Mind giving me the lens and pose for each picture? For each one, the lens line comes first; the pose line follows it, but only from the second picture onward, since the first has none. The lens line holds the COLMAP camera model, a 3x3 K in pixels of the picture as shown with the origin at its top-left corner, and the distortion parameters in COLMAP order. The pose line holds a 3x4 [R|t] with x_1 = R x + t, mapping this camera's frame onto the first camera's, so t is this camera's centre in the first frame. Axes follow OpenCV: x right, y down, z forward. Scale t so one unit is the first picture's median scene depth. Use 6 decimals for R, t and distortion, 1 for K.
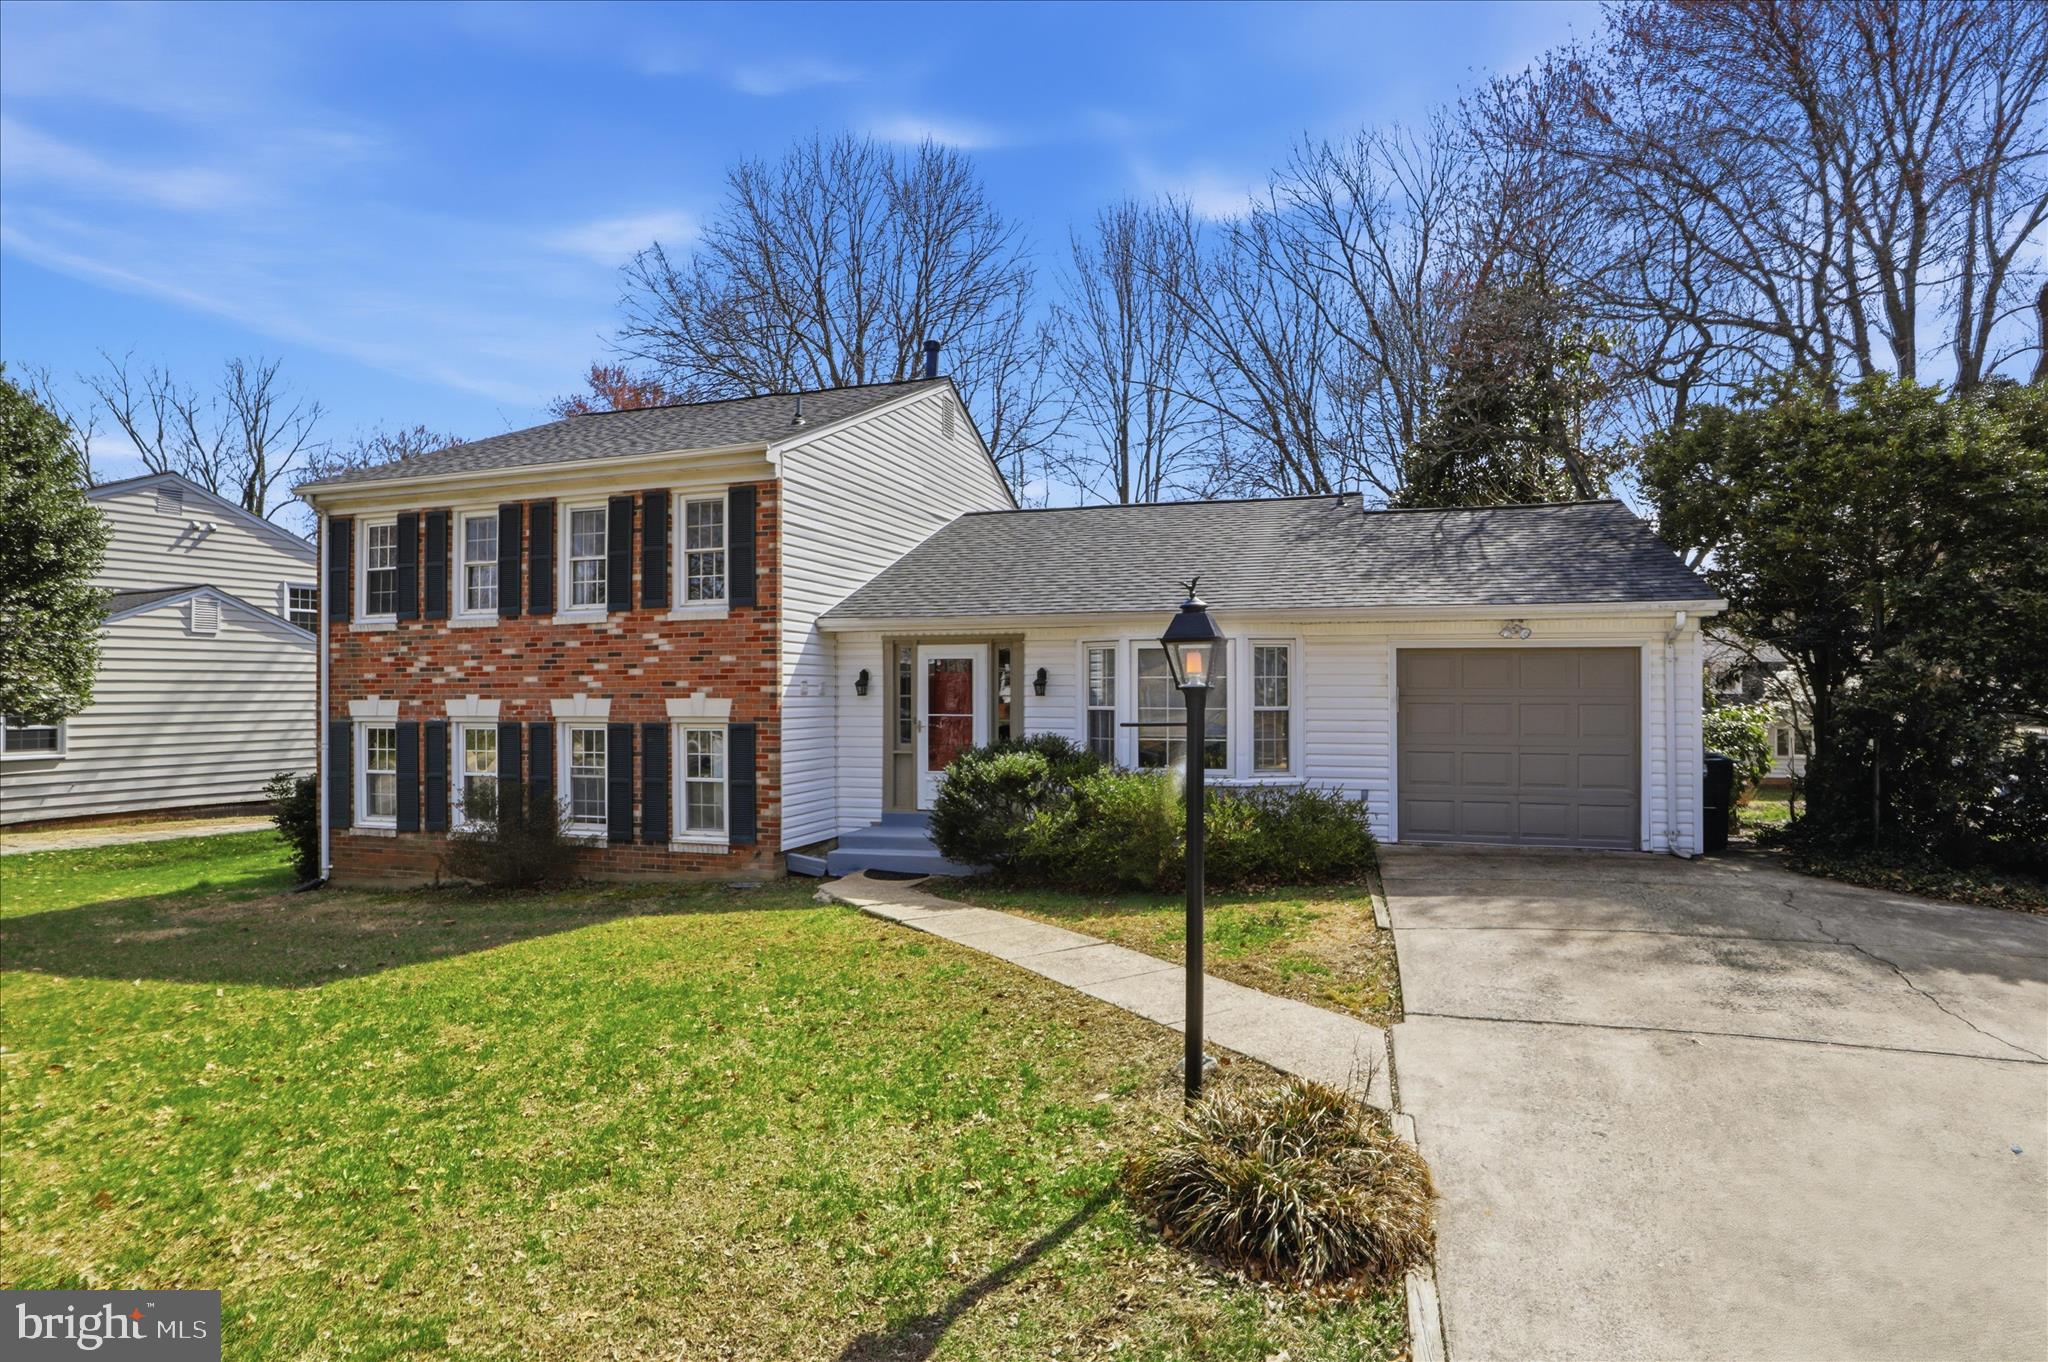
lens RADIAL K [[1058.8, 0, 1020.5], [0, 1058.8, 707.6], [0, 0, 1]] dist [0.002328, -0.000136]
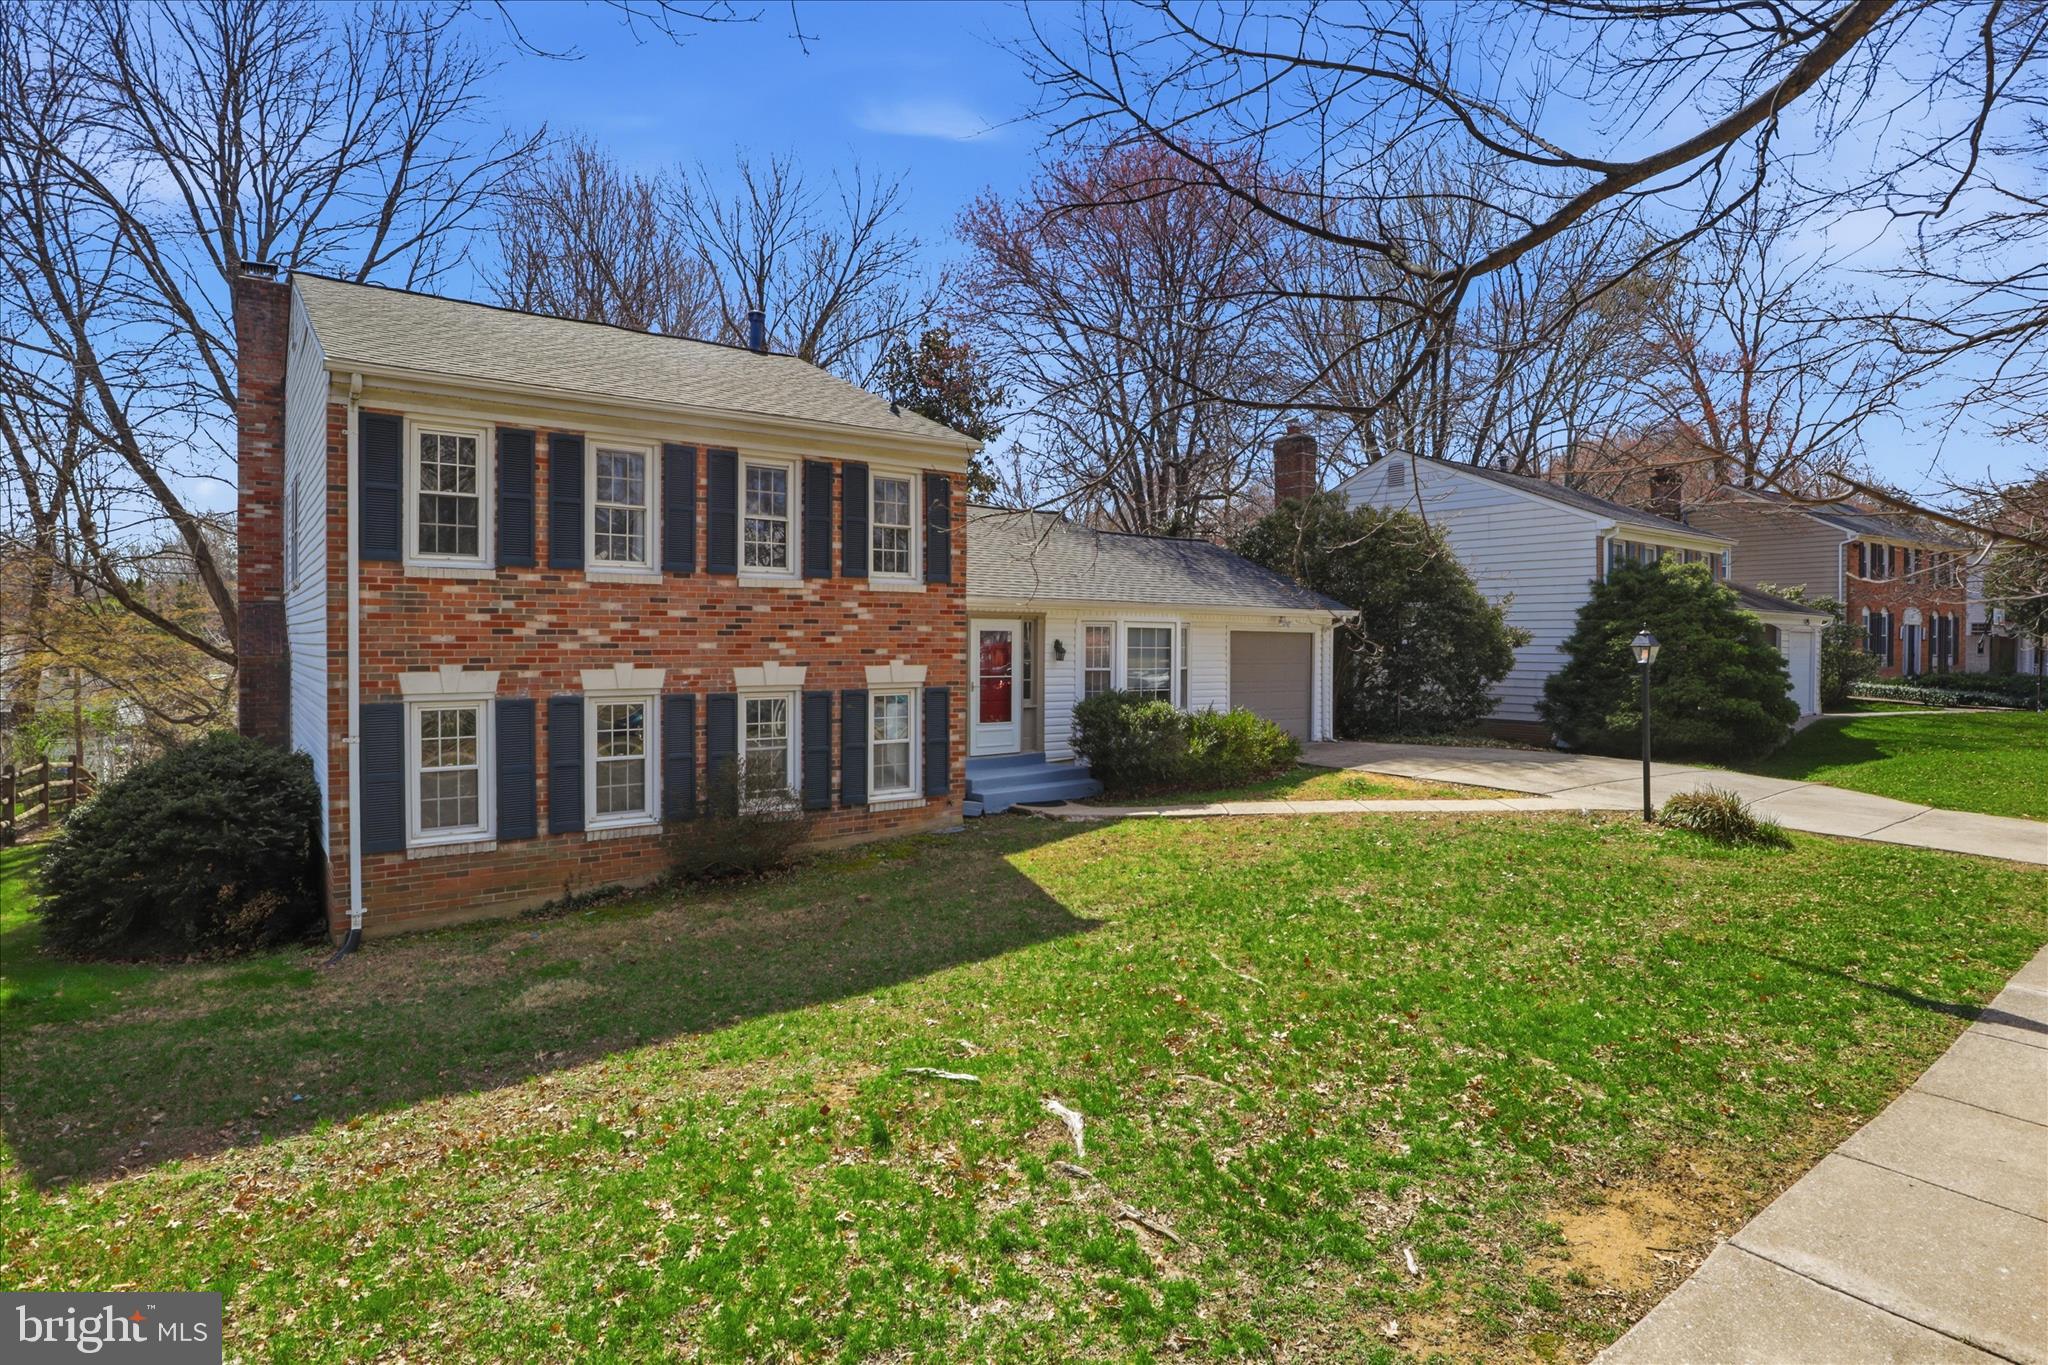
lens RADIAL K [[1057.0, 0, 1024.0], [0, 1057.0, 682.5], [0, 0, 1]] dist [-0.007479, -0.000248]
pose [[0.574017, -0.025301, 0.818453, -1.072054], [0.003841, 0.999595, 0.028207, -0.020292], [-0.818835, -0.013048, 0.573881, 0.274158]]
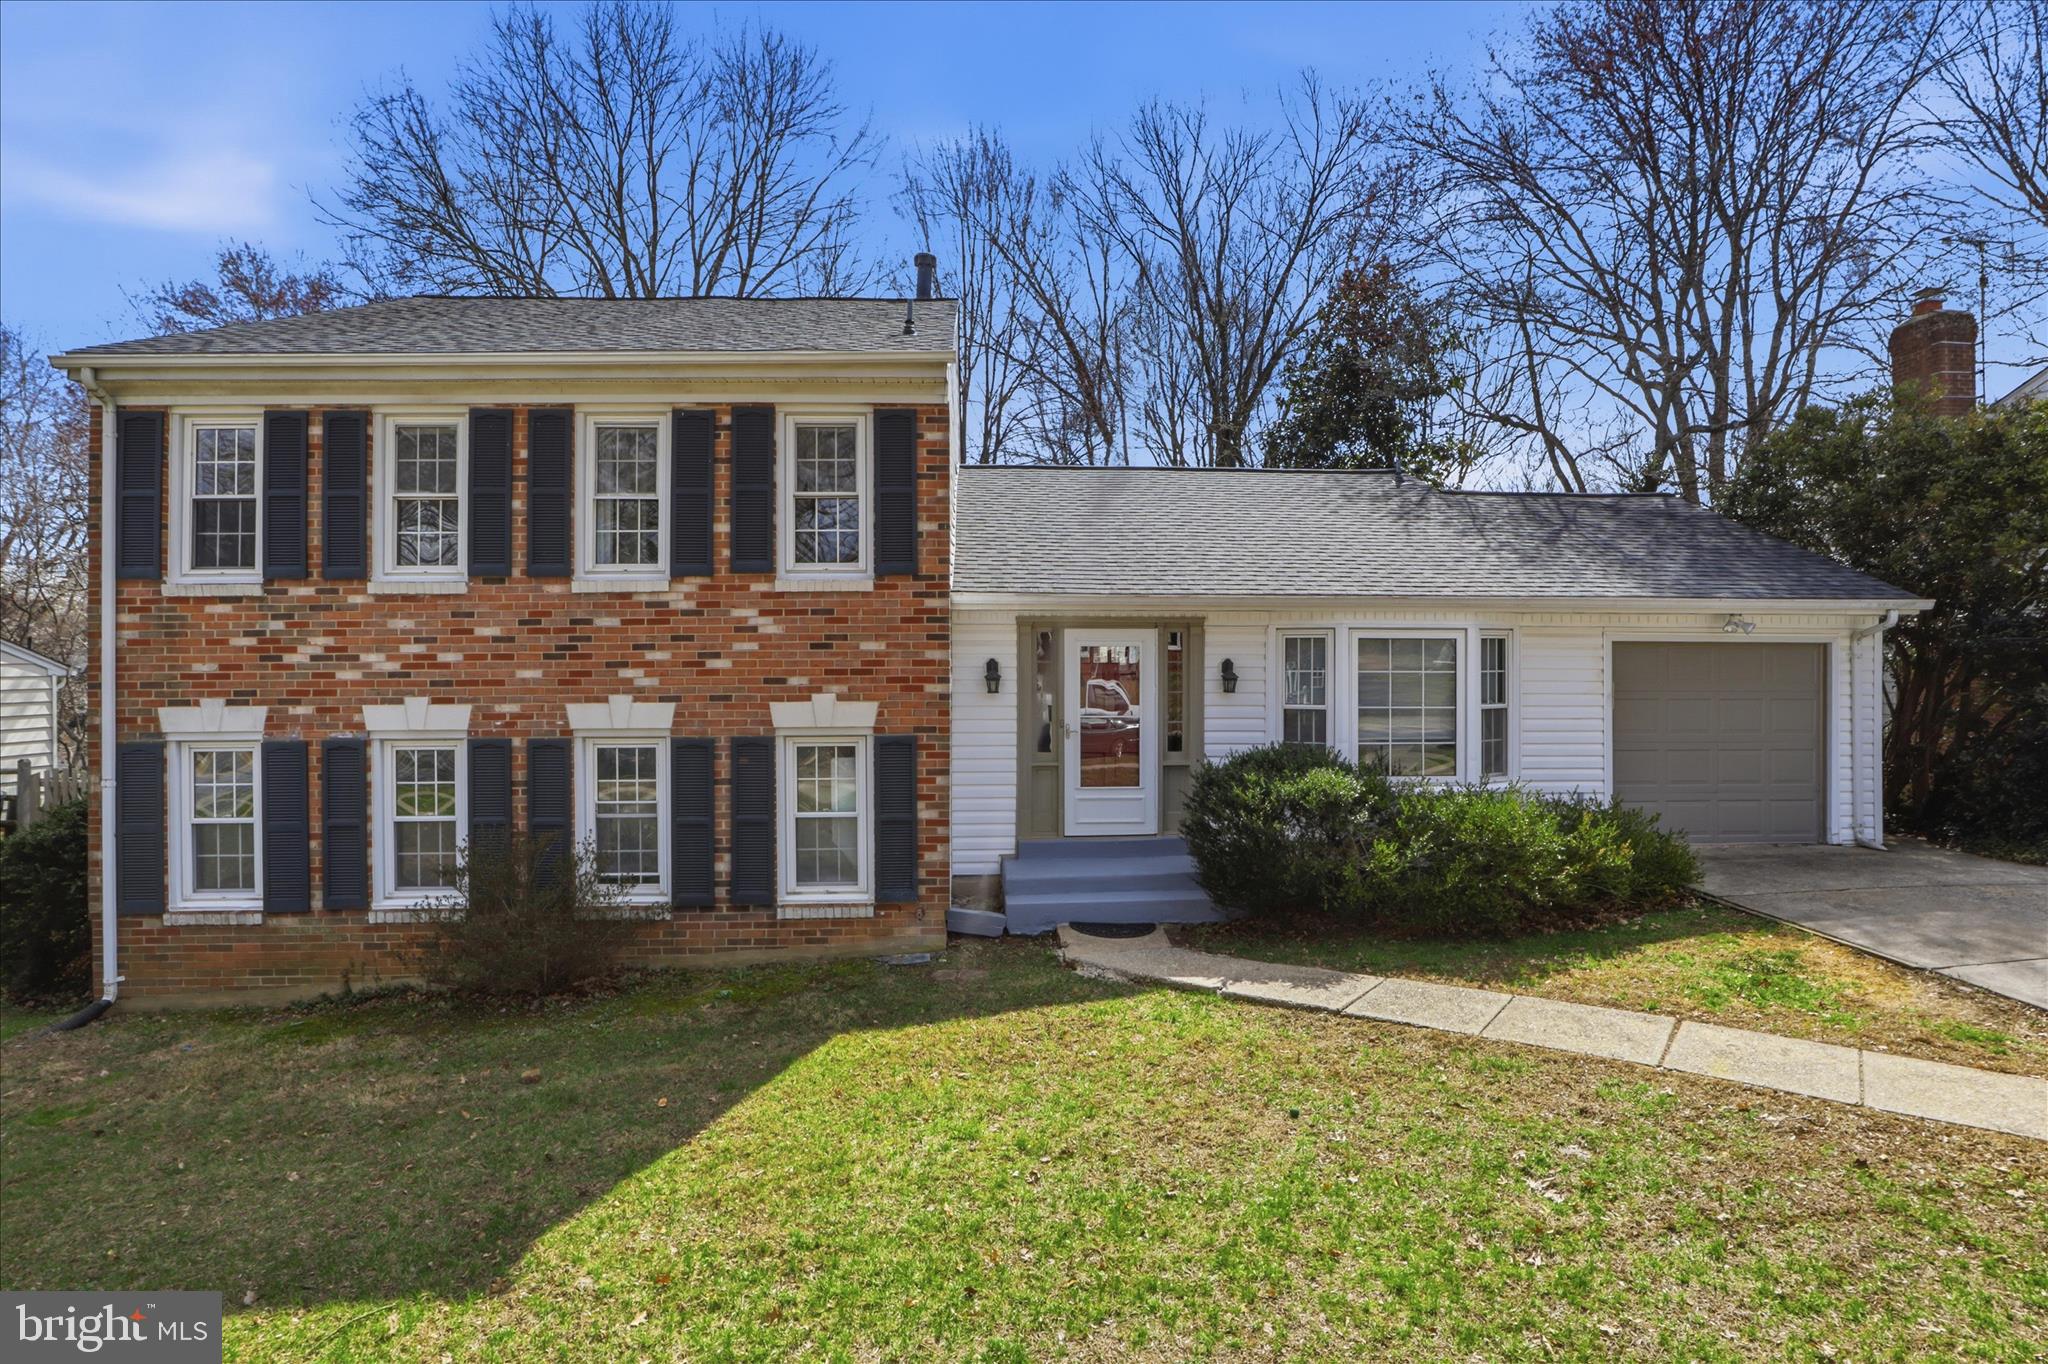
lens RADIAL K [[1057.0, 0, 1024.0], [0, 1057.0, 682.0], [0, 0, 1]] dist [-0.007479, -0.000248]
pose [[0.937423, -0.005683, 0.348146, -0.413414], [0.005609, 0.999984, 0.001221, -0.021257], [-0.348147, 0.000808, 0.937440, 0.277453]]
